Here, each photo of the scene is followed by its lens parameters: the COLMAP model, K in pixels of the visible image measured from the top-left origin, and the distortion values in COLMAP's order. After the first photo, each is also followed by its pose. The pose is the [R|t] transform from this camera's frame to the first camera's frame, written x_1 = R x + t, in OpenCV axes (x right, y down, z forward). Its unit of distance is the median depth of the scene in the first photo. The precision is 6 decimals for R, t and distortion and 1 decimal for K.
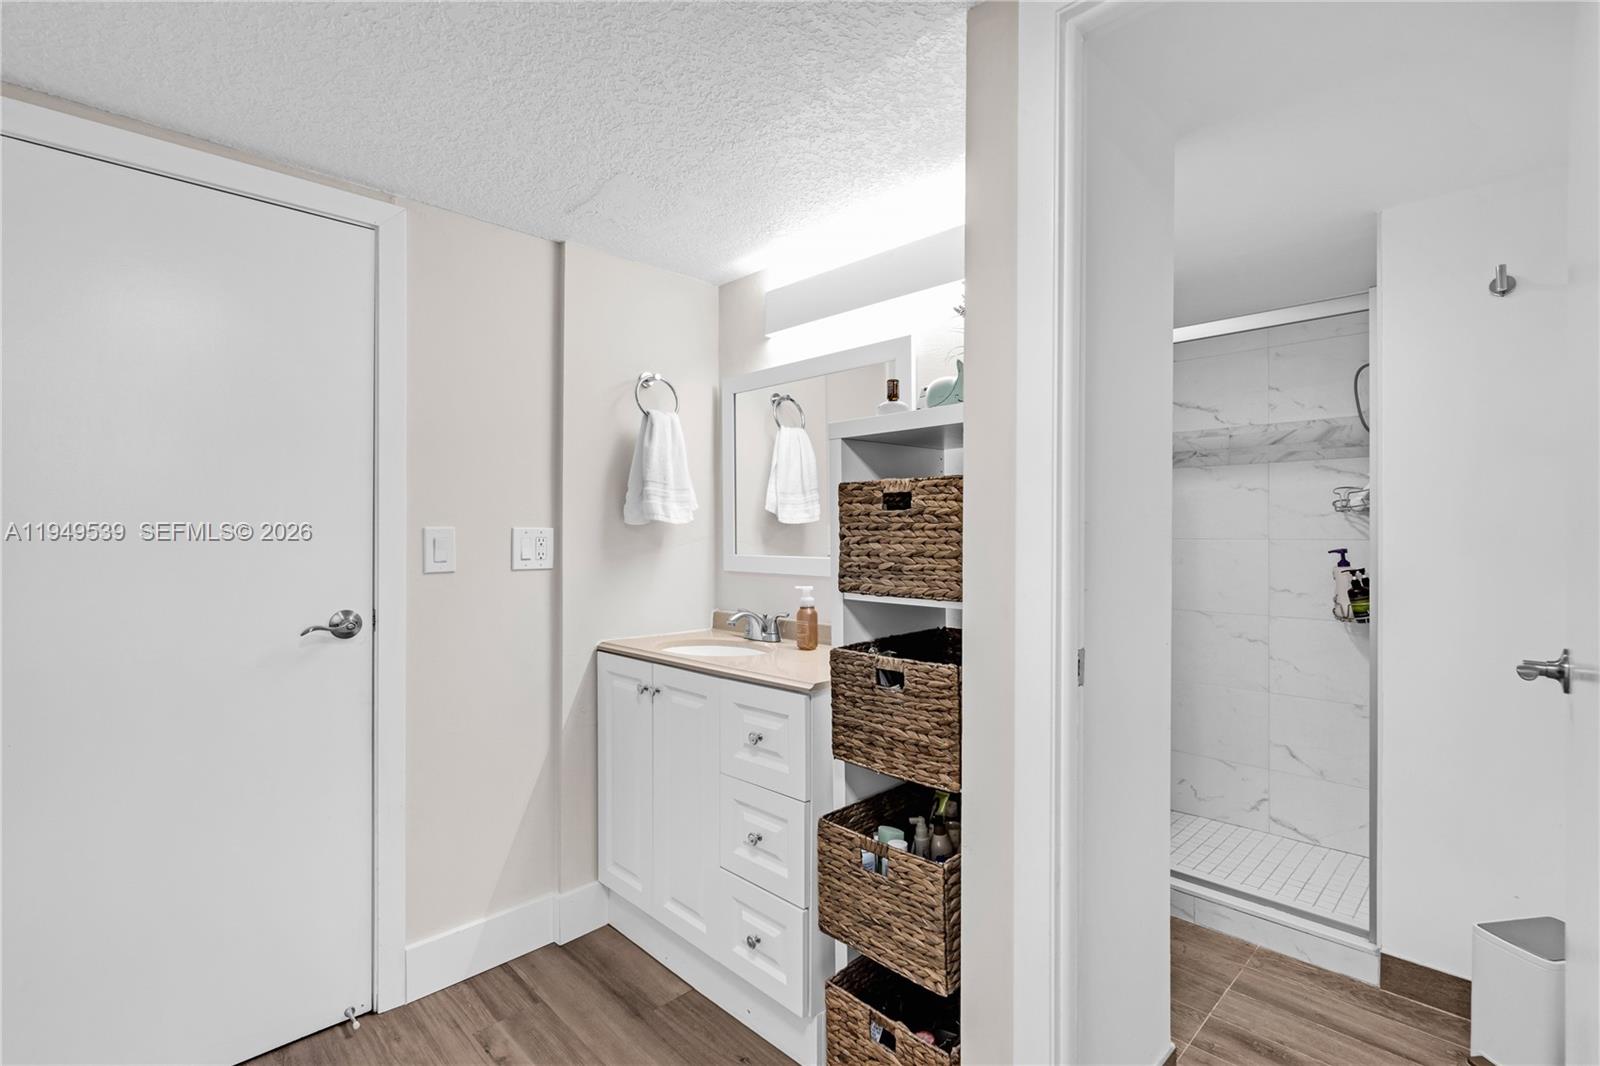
lens RADIAL K [[738.4, 0, 809.8], [0, 738.4, 522.4], [0, 0, 1]] dist [-0.008039, 0.003521]
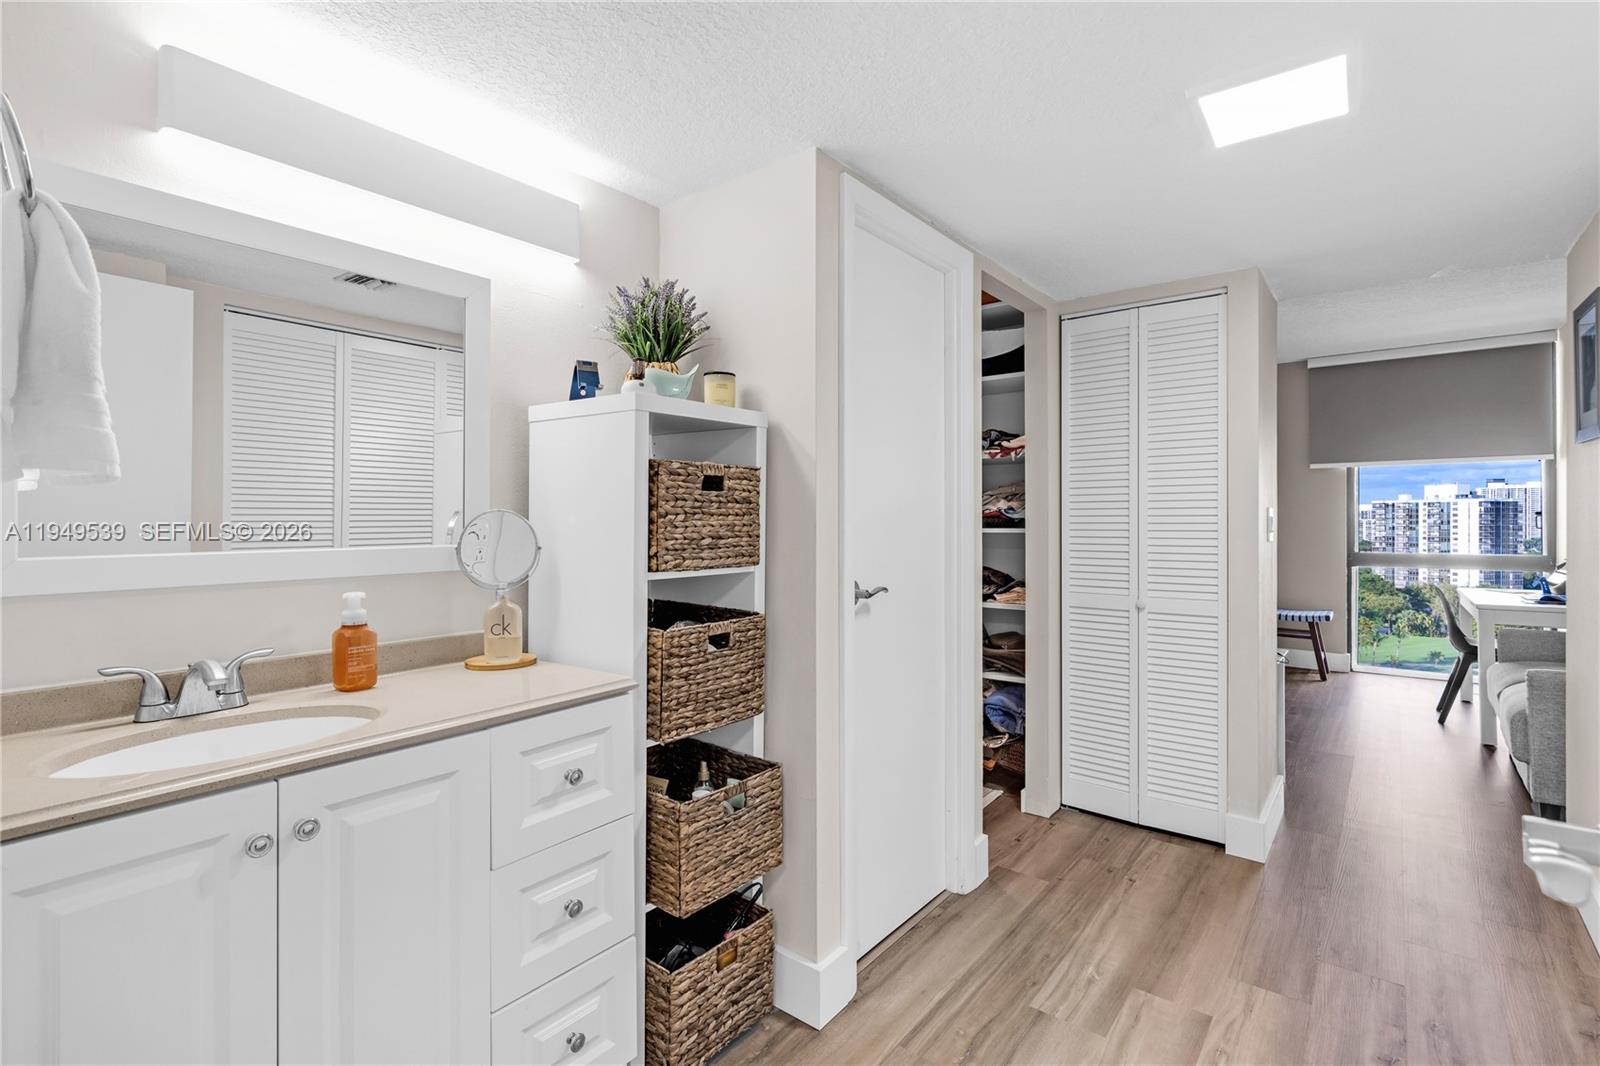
lens RADIAL K [[738.4, 0, 777.5], [0, 738.4, 523.2], [0, 0, 1]] dist [-0.008039, 0.003521]
pose [[-0.085778, -0.010098, 0.996263, -0.915505], [-0.014808, 0.999851, 0.008860, 0.018367], [-0.996204, -0.013992, -0.085914, 0.920640]]
